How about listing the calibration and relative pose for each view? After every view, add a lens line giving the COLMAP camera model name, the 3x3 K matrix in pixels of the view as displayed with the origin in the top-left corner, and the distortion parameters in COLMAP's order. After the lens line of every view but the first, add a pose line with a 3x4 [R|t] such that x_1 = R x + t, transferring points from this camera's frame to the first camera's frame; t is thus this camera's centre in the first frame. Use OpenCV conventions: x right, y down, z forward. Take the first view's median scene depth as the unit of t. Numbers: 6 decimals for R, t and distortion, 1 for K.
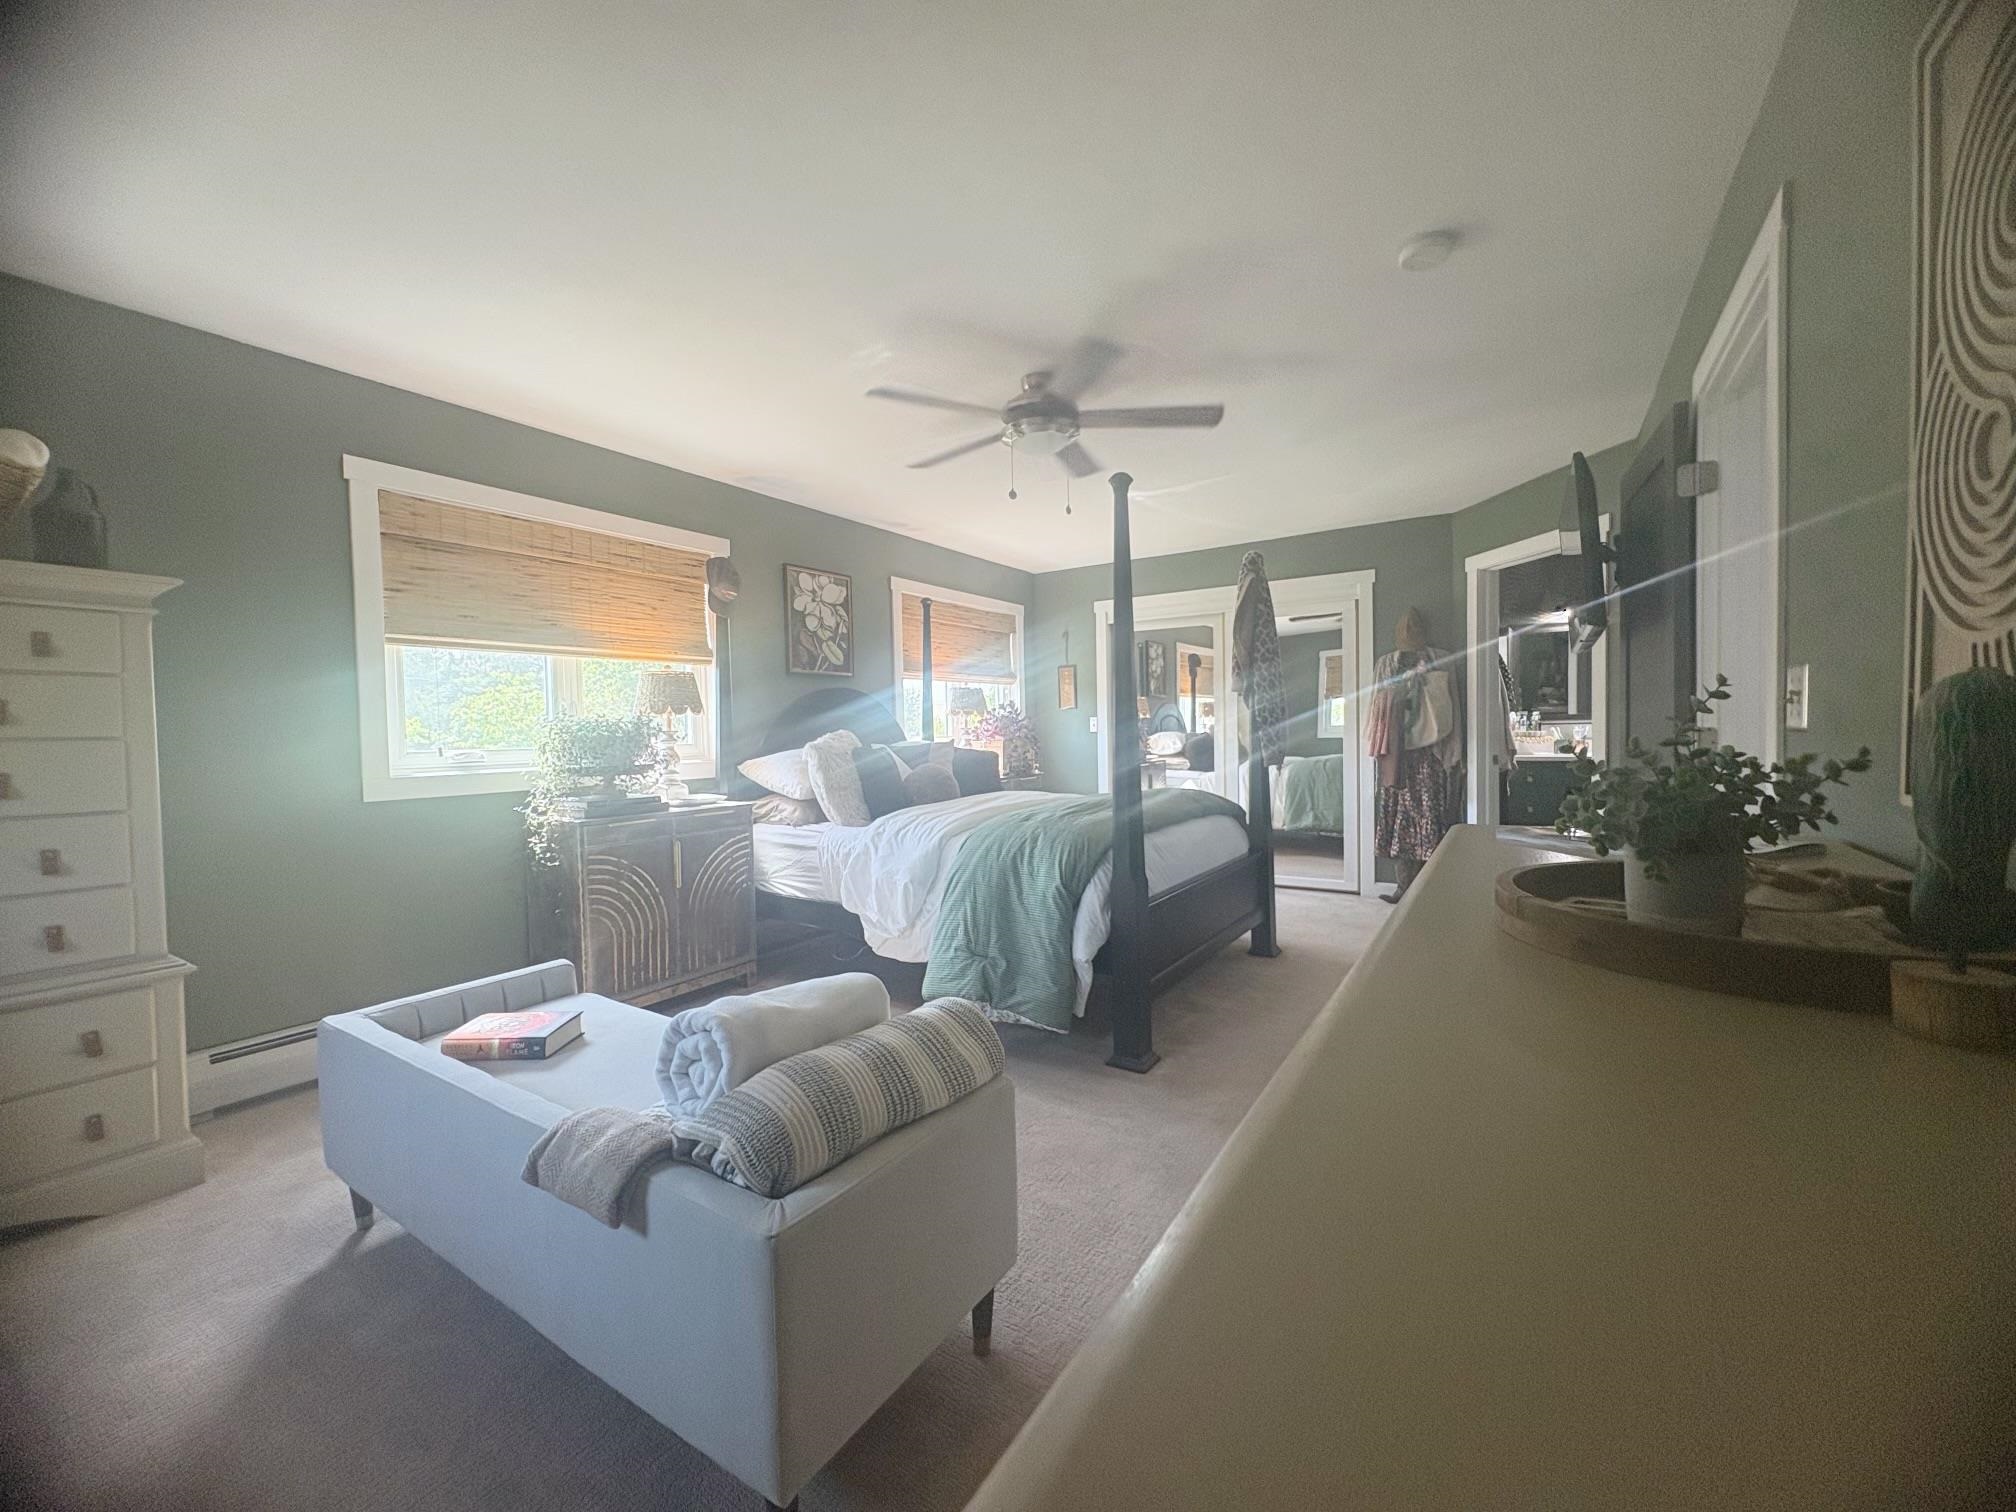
lens RADIAL K [[812.5, 0, 1010.7], [0, 812.5, 752.6], [0, 0, 1]] dist [0.000708, 0.000795]
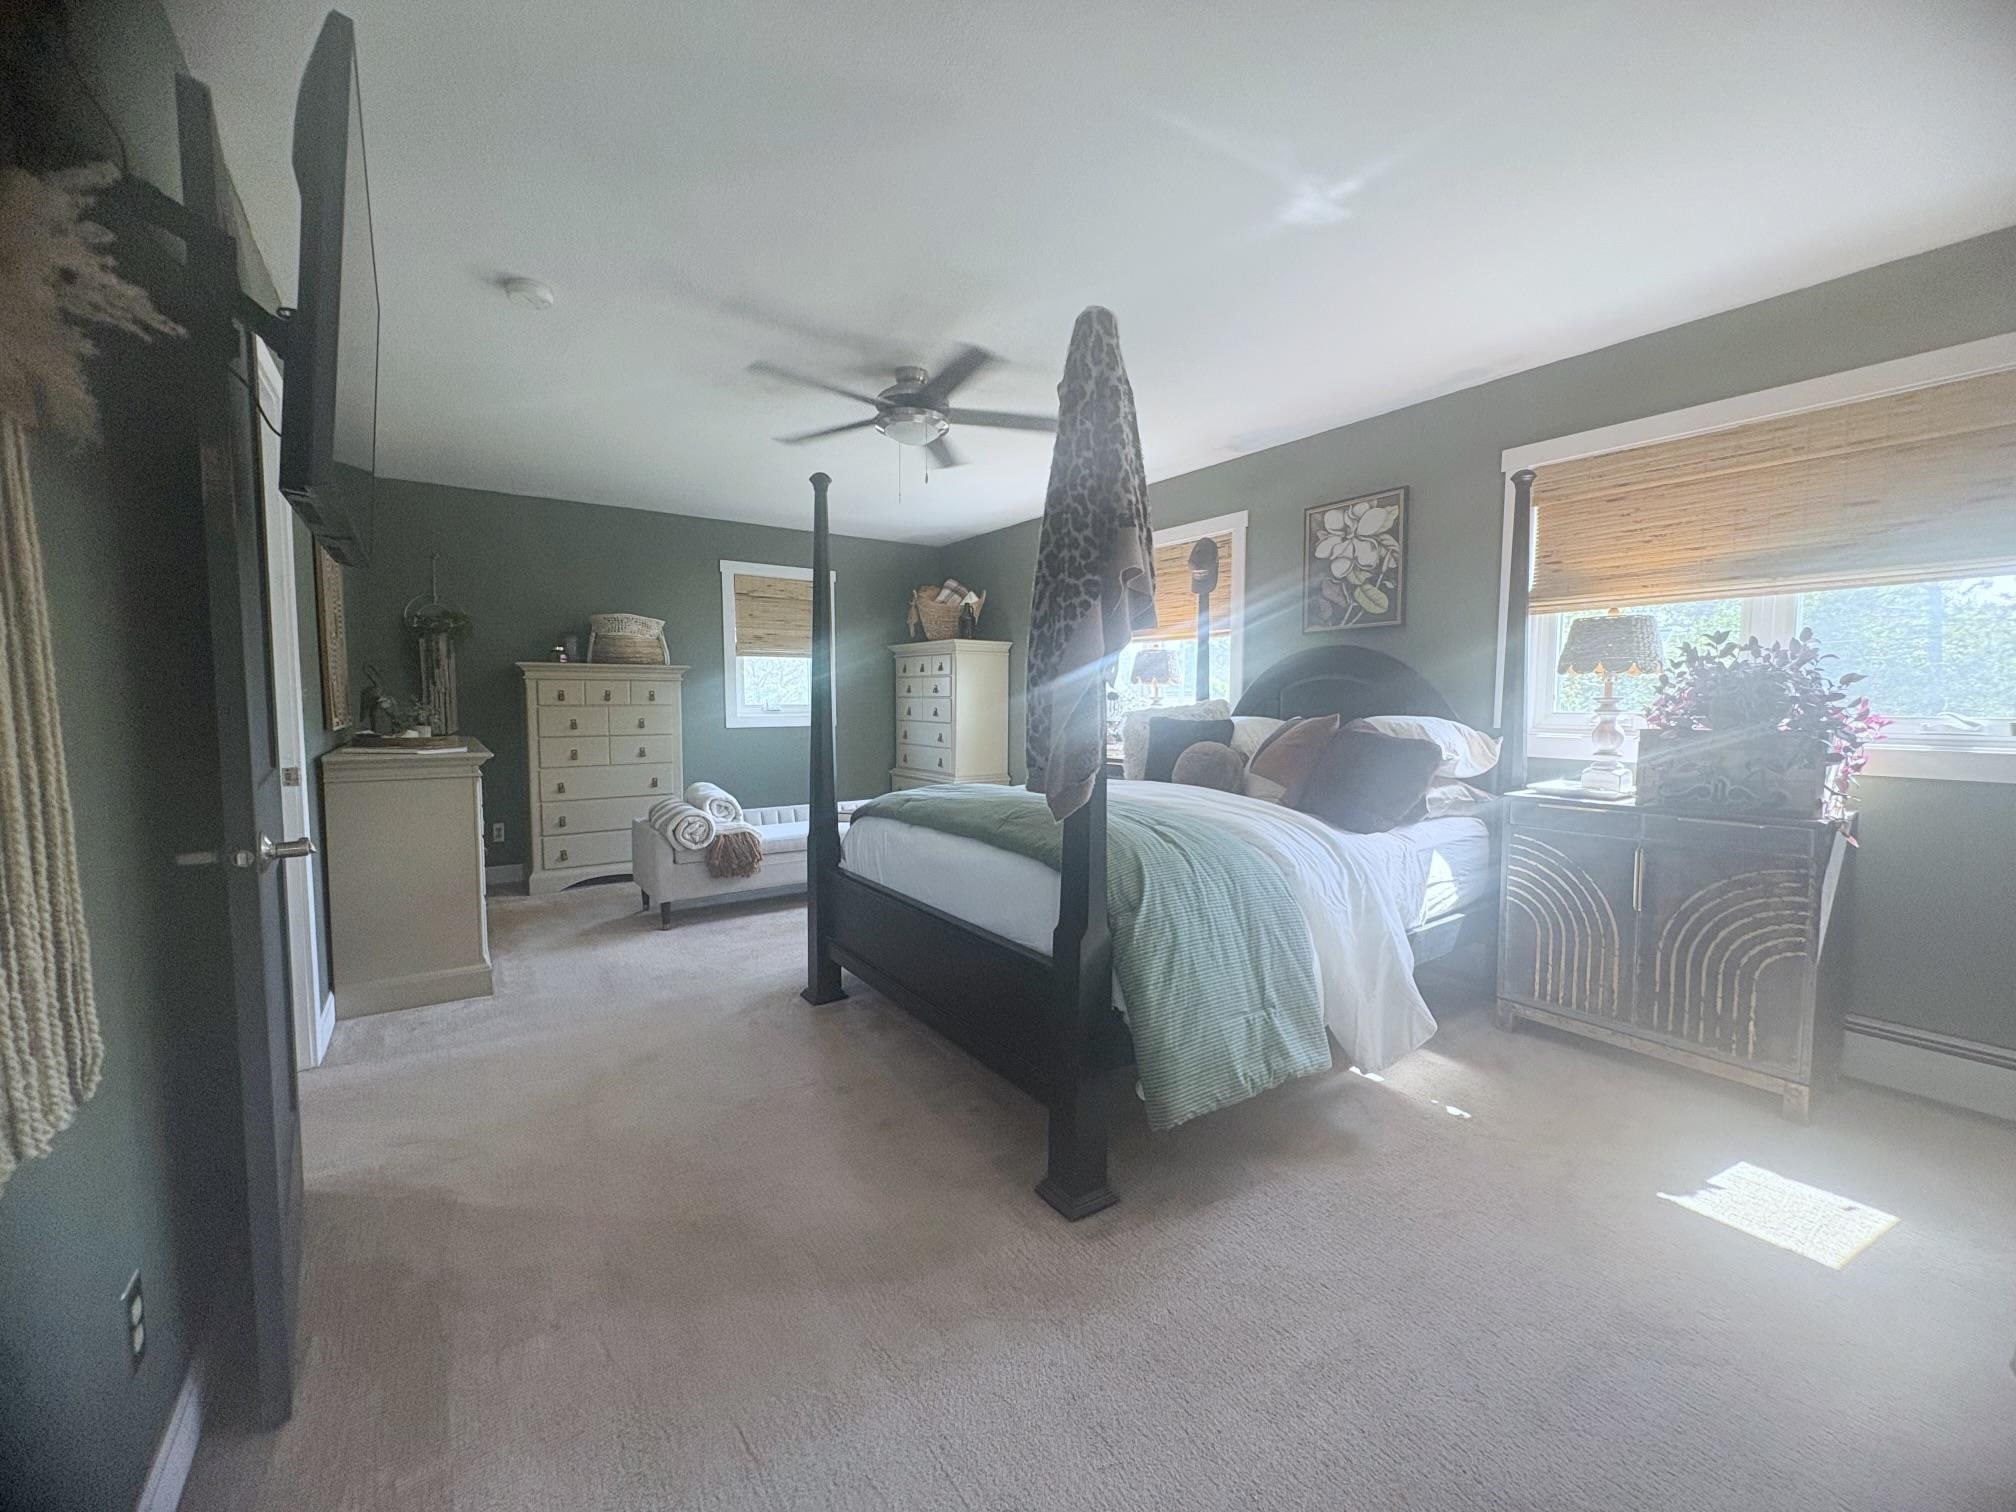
lens RADIAL K [[812.5, 0, 1012.0], [0, 812.5, 755.0], [0, 0, 1]] dist [0.000708, 0.000795]
pose [[-0.364868, 0.079914, -0.927623, 0.646045], [-0.022673, 0.995252, 0.094658, -0.039688], [0.930783, 0.055570, -0.361323, 0.976181]]
